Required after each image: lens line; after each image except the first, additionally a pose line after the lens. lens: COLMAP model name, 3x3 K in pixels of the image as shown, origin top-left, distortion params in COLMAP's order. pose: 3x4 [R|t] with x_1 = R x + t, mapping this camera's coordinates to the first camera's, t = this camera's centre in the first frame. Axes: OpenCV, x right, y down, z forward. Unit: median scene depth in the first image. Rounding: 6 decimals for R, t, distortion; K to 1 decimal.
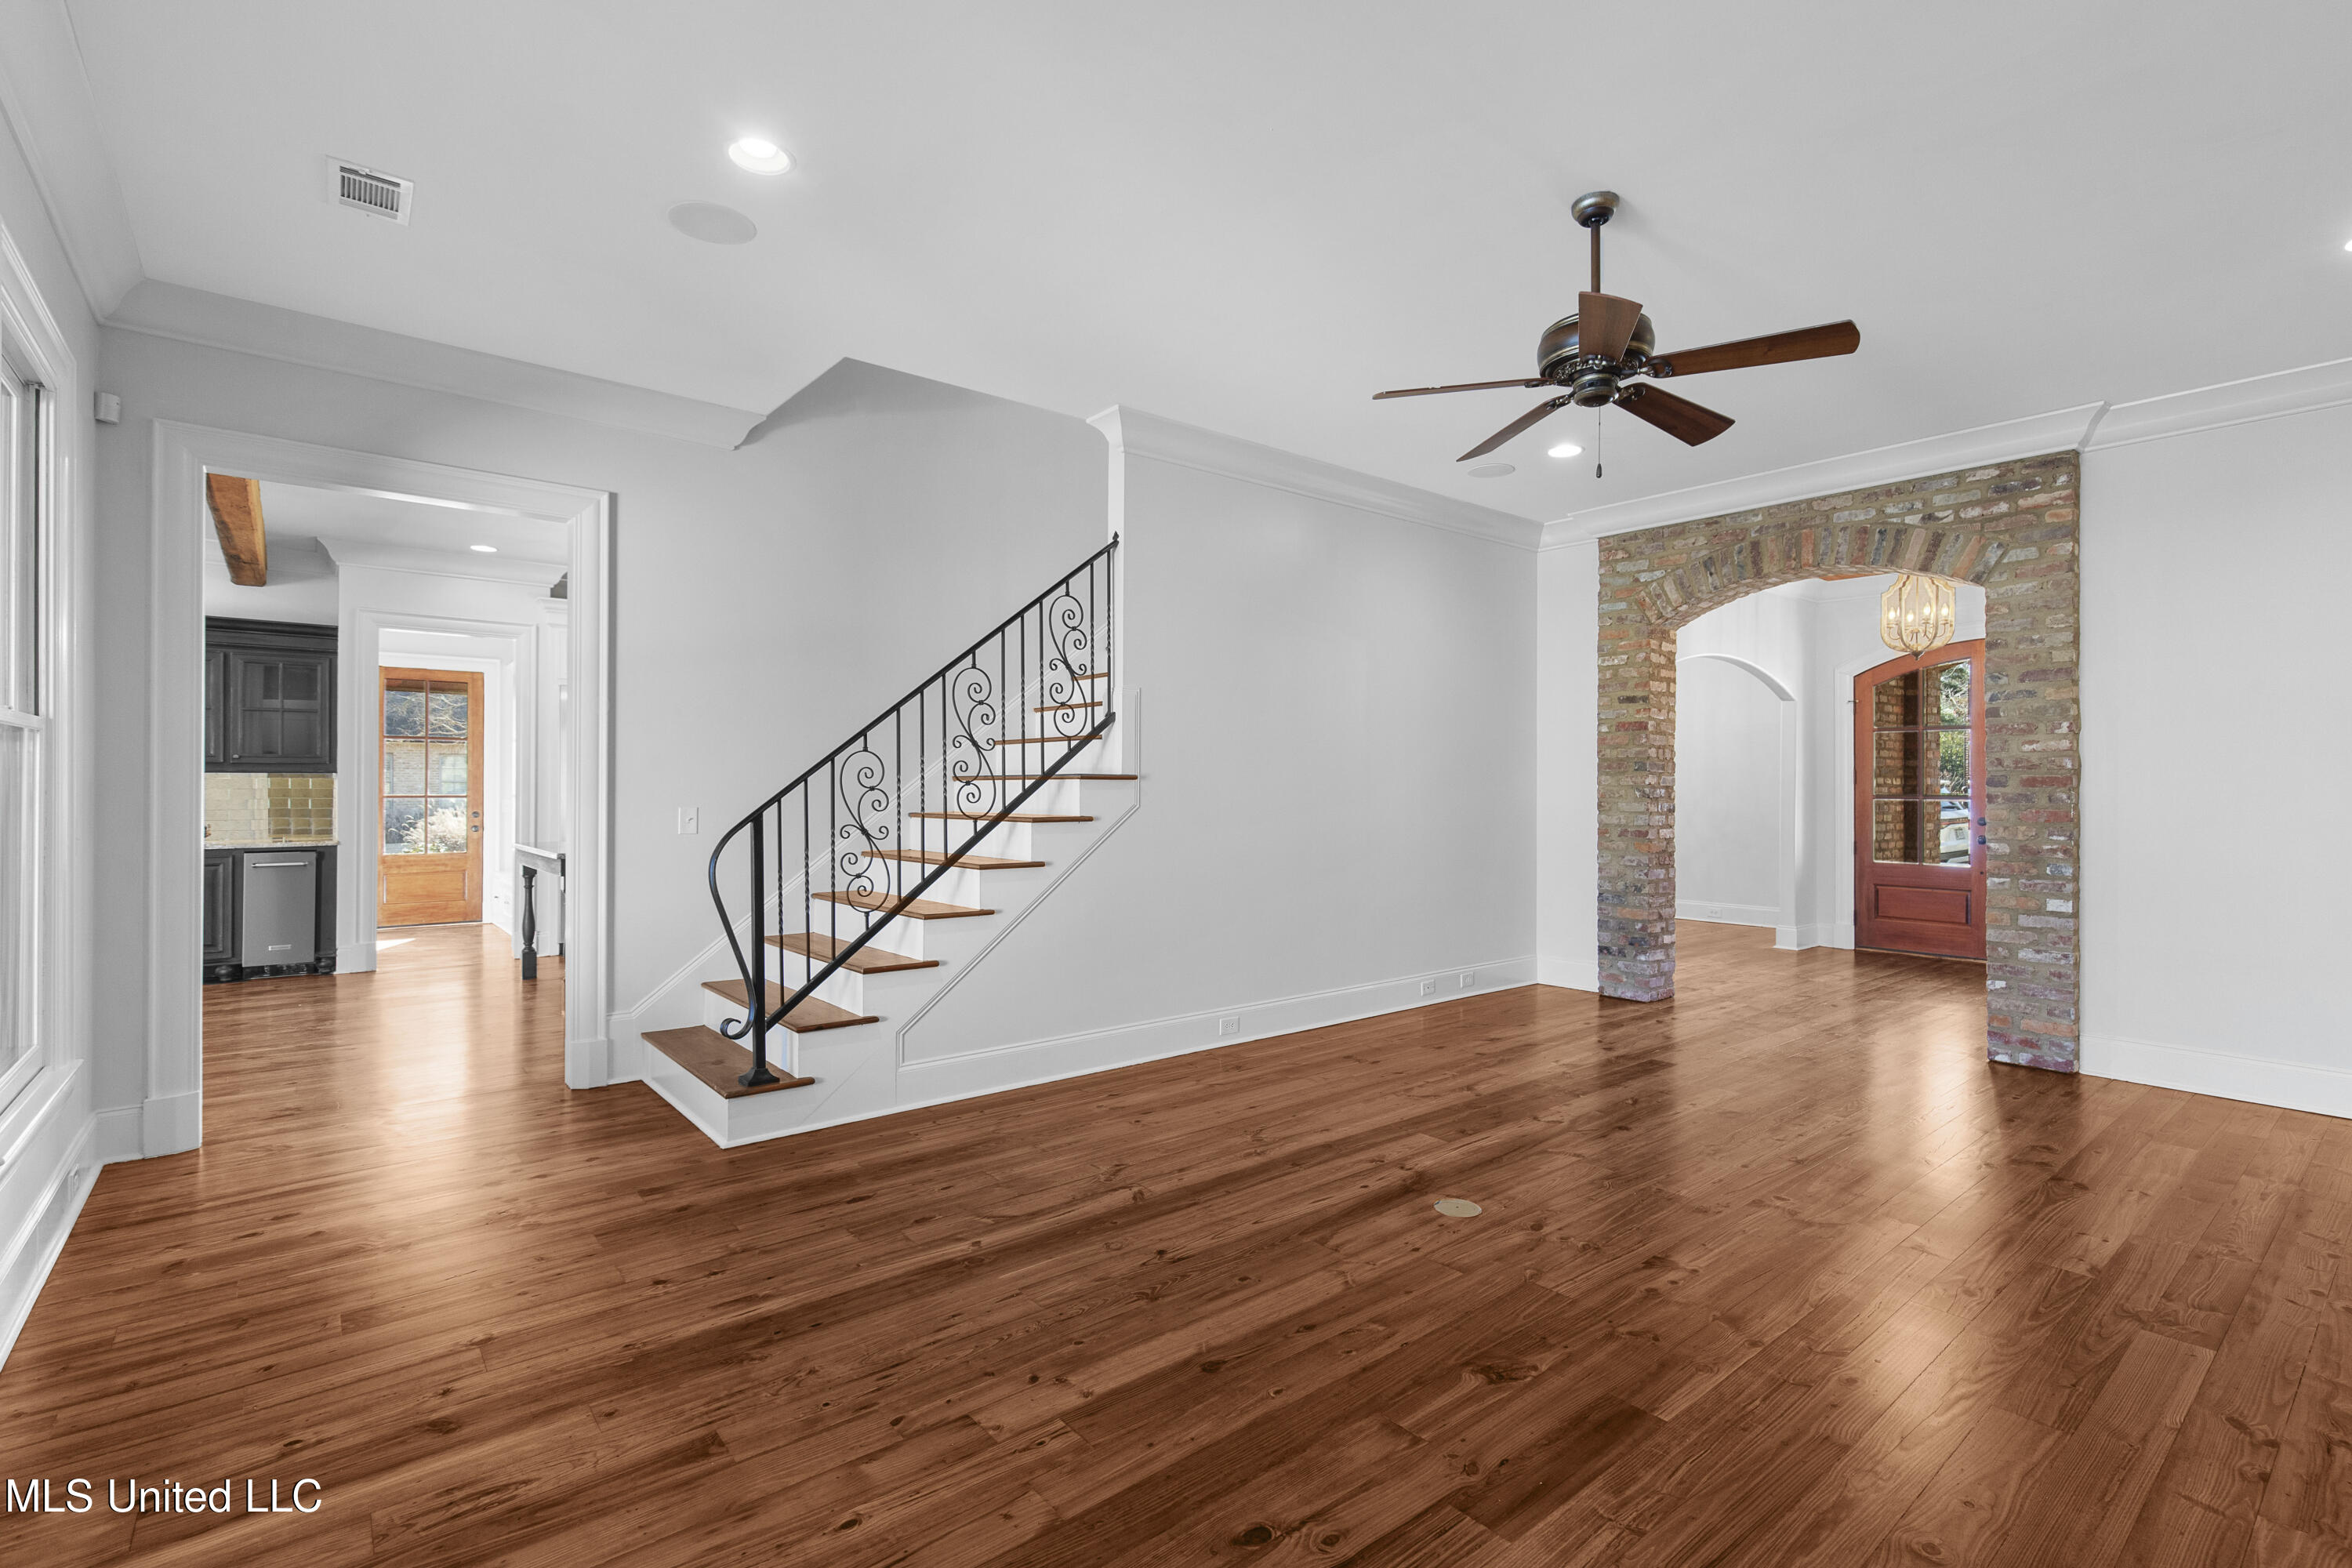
lens RADIAL K [[1075.9, 0, 1174.3], [0, 1075.9, 778.7], [0, 0, 1]] dist [0.011582, -0.003259]
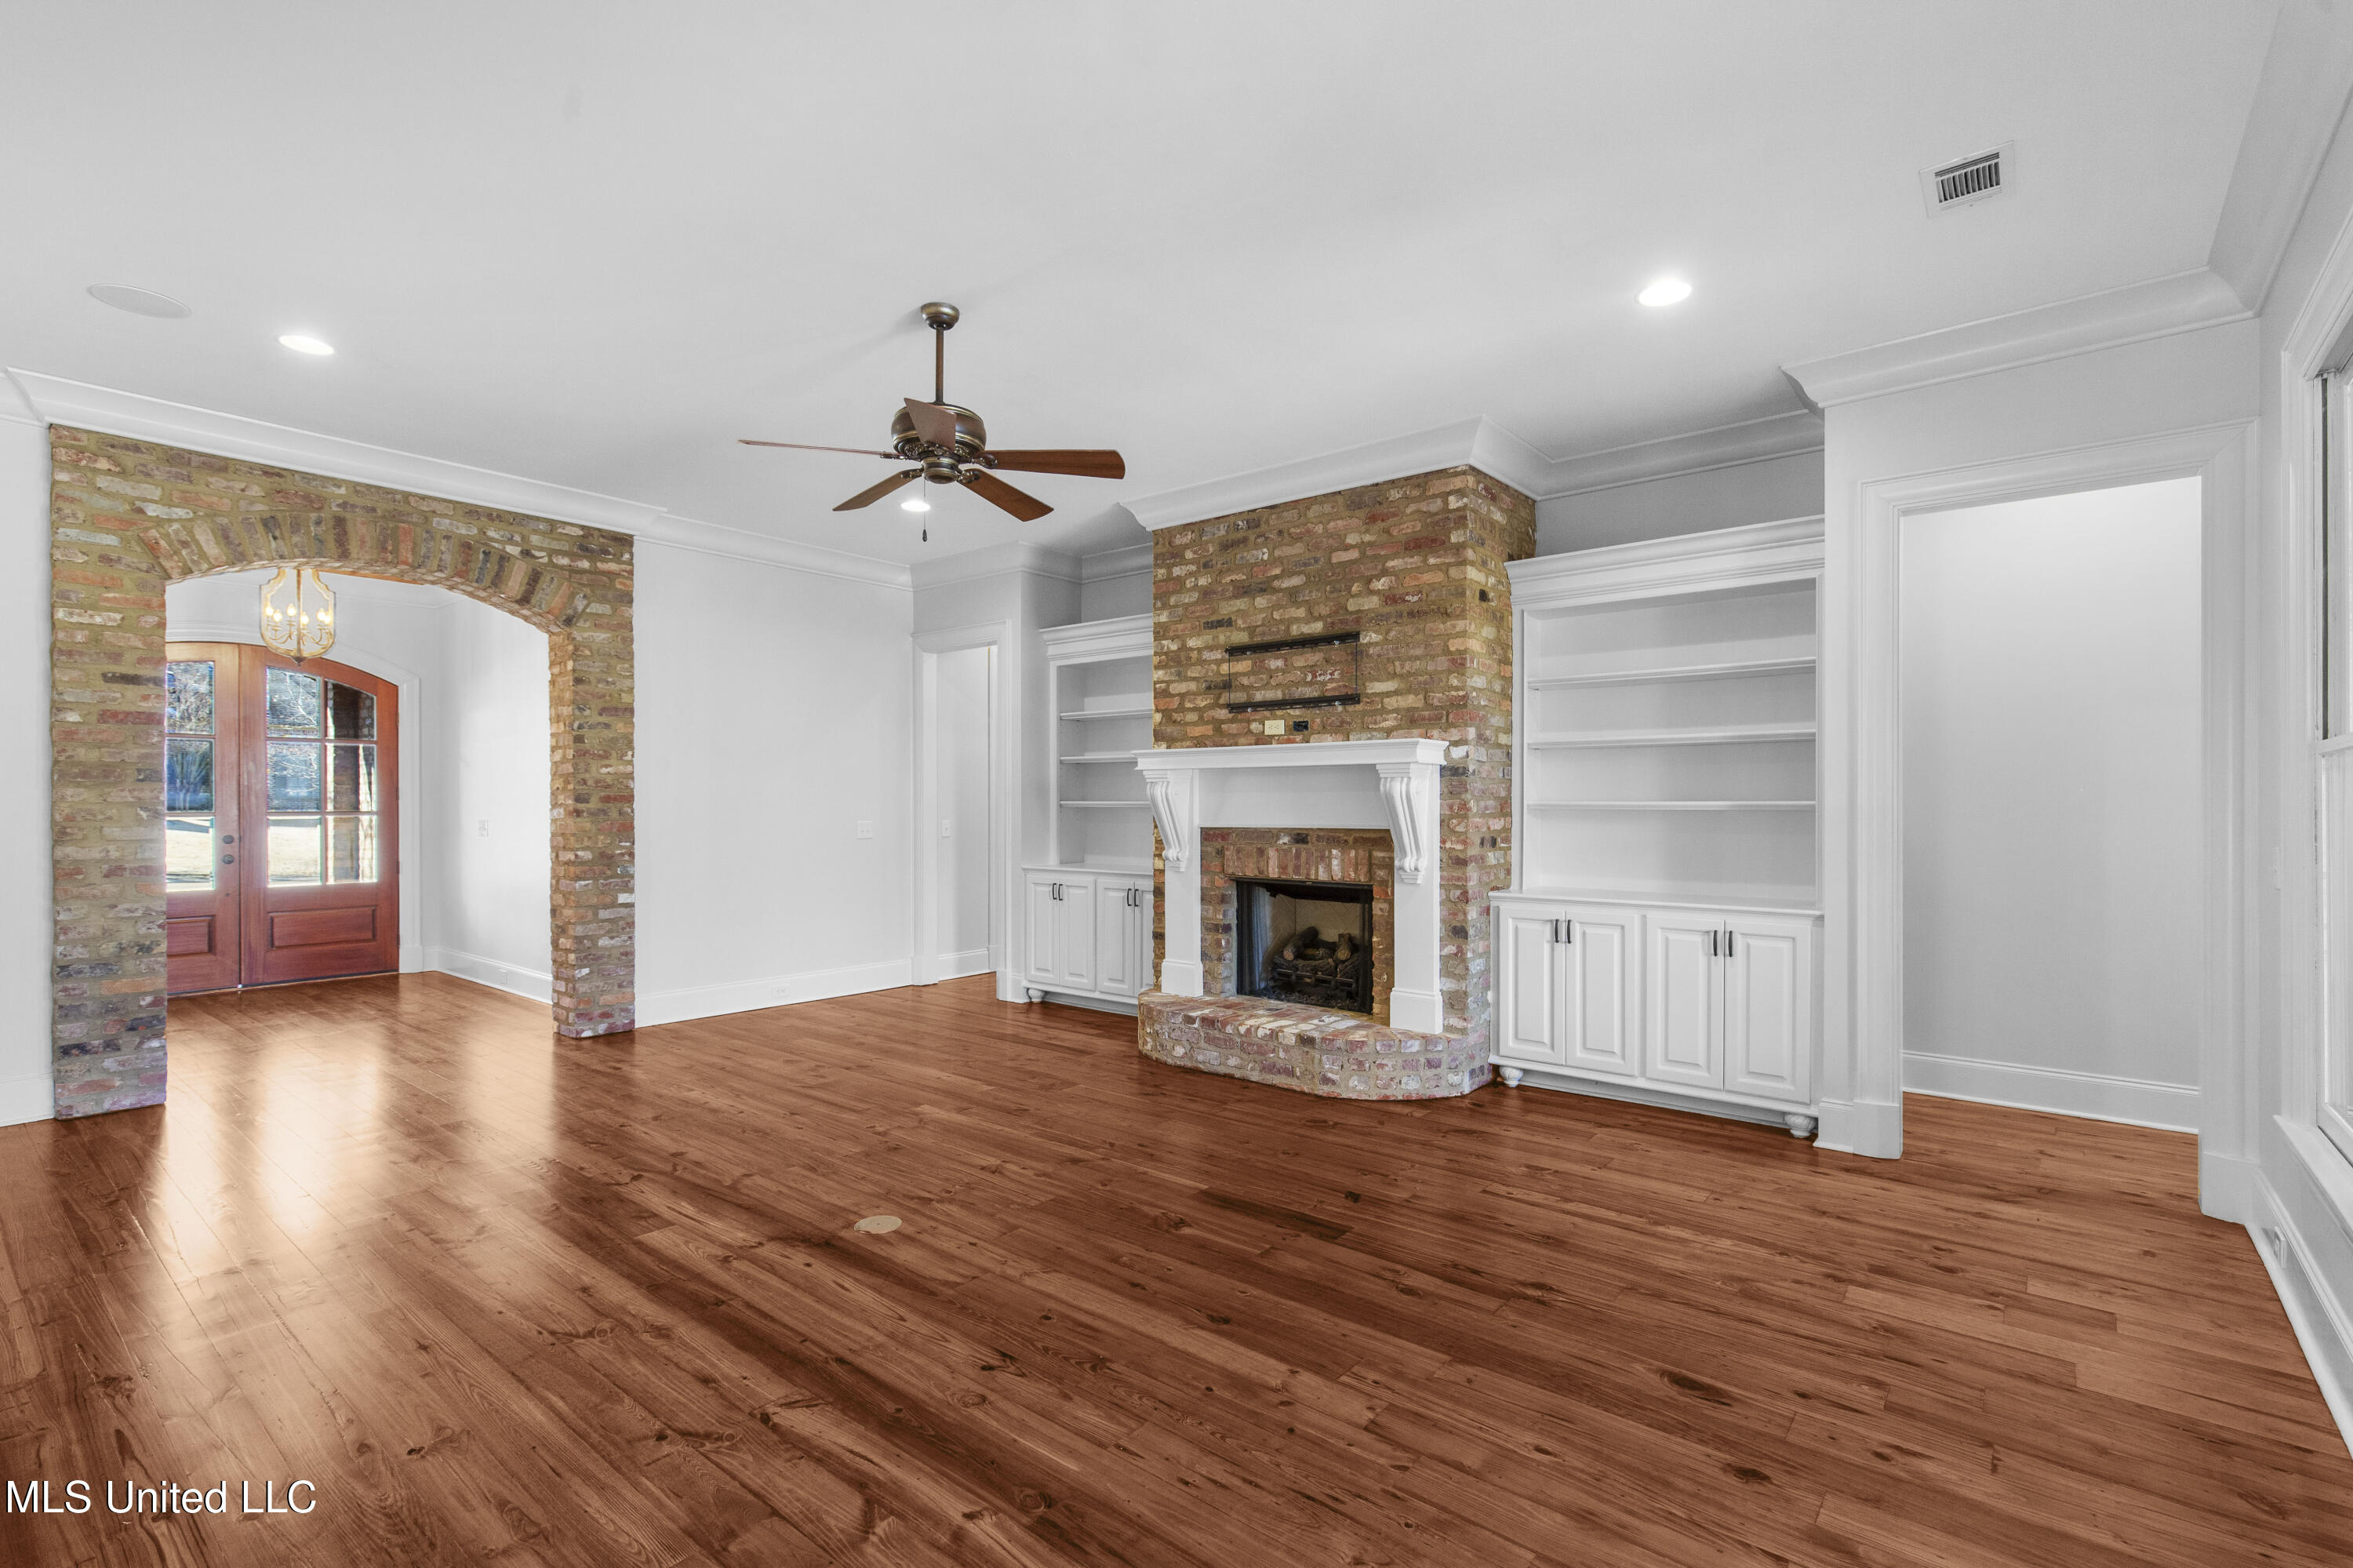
lens RADIAL K [[1076.4, 0, 1166.6], [0, 1076.4, 808.2], [0, 0, 1]] dist [0.011582, -0.003259]
pose [[-0.194356, -0.008780, 0.980892, -0.557706], [-0.007368, 0.999945, 0.007490, -0.000268], [-0.980903, -0.005772, -0.194410, 0.672369]]
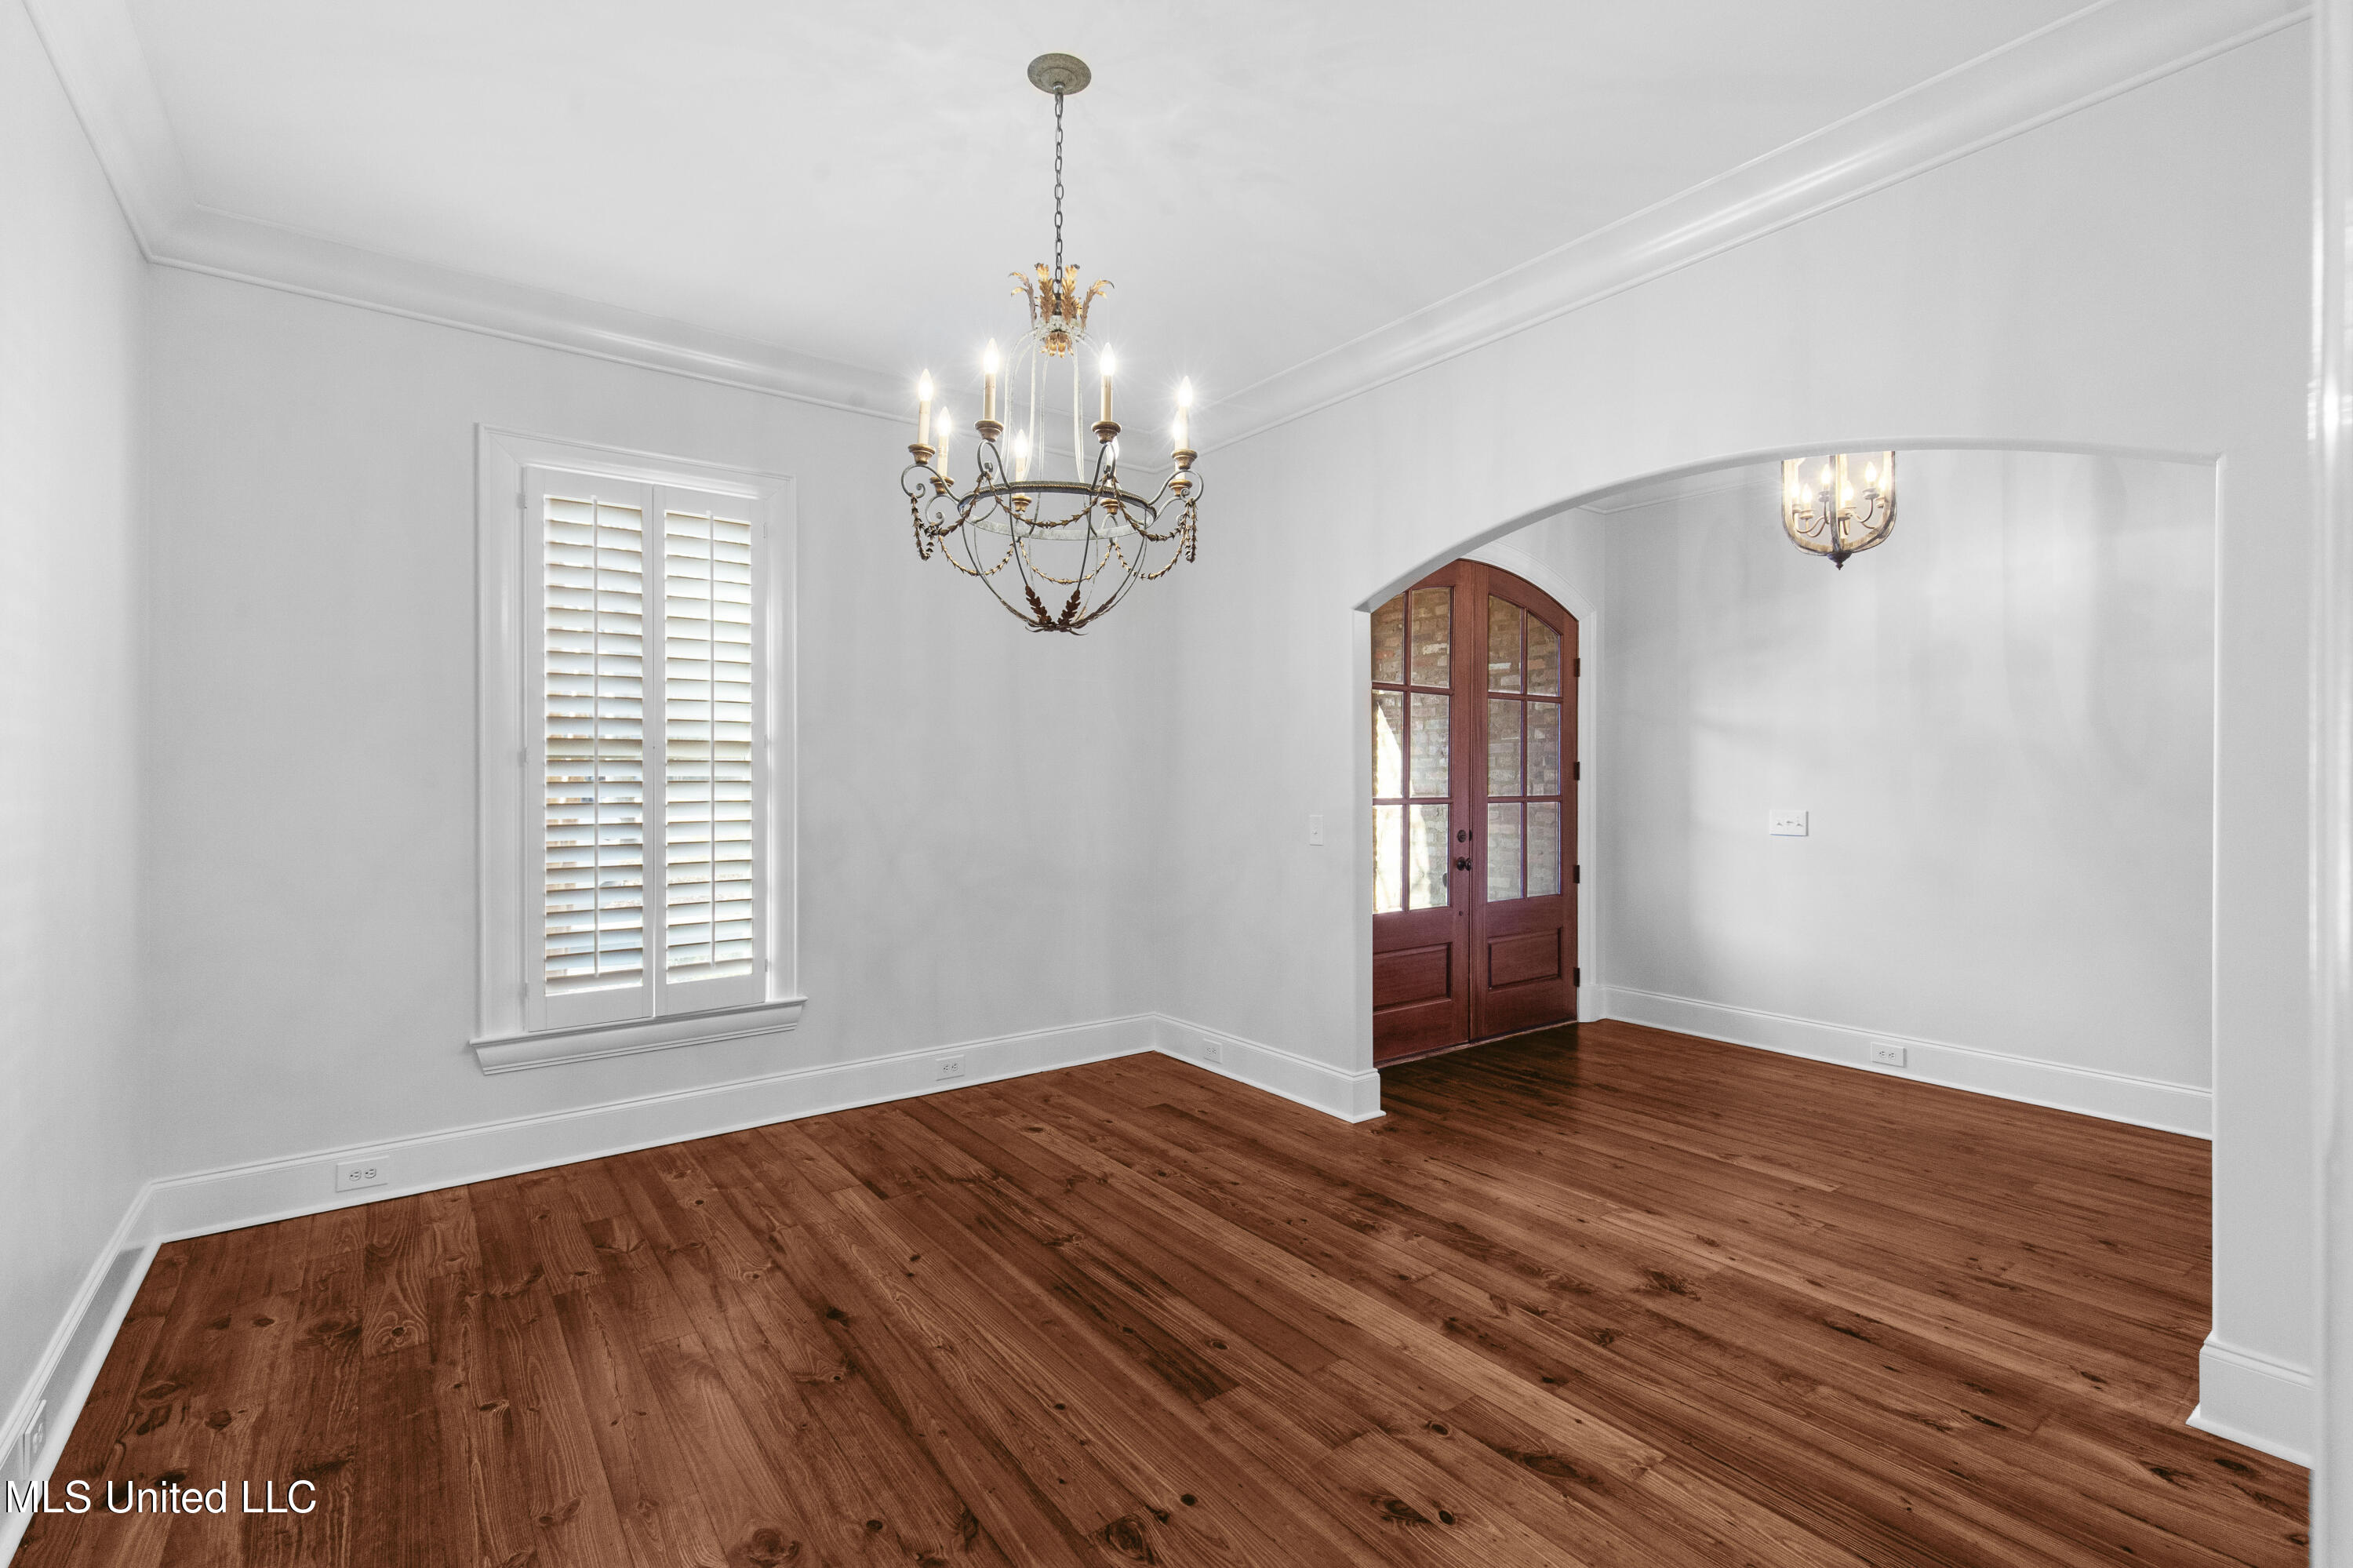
lens RADIAL K [[1076.4, 0, 1178.4], [0, 1076.4, 785.4], [0, 0, 1]] dist [0.011582, -0.003259]
pose [[0.038509, -0.010632, 0.999202, 0.132339], [-0.007418, 0.999913, 0.010925, 0.004142], [-0.999231, -0.007833, 0.038427, 1.983469]]
